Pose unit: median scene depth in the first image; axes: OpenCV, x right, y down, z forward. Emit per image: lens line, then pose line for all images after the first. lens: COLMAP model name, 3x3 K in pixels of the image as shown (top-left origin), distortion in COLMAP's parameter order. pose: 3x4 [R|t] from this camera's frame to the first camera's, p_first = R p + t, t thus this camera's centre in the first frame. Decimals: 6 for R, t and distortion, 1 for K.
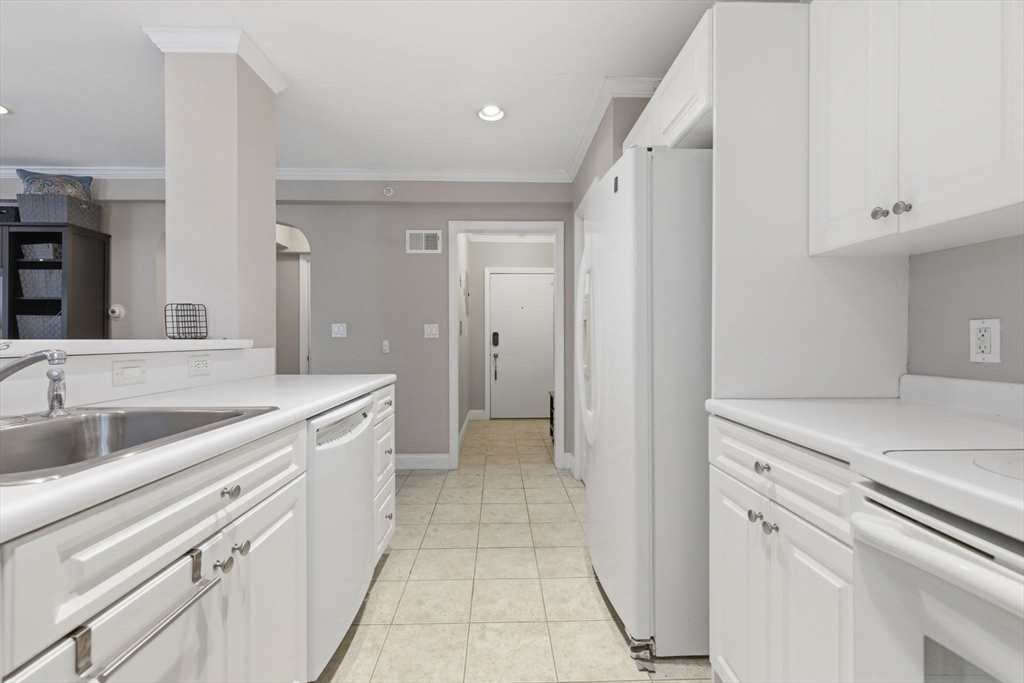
lens RADIAL K [[434.1, 0, 507.5], [0, 434.1, 342.5], [0, 0, 1]] dist [0.001133, 0.000275]
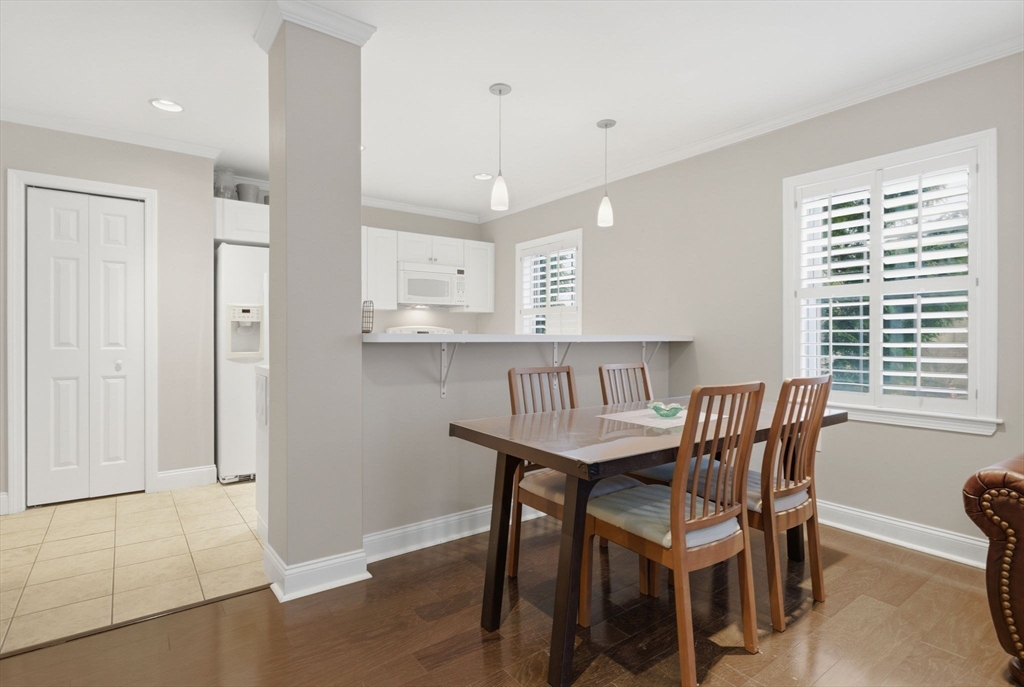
lens RADIAL K [[514.0, 0, 509.3], [0, 514.0, 338.2], [0, 0, 1]] dist [0.000186, -0.000119]
pose [[-0.574957, -0.002088, 0.818181, -1.155523], [0.003341, 0.999982, 0.004900, -0.000618], [-0.818177, 0.005551, -0.574940, 0.837629]]
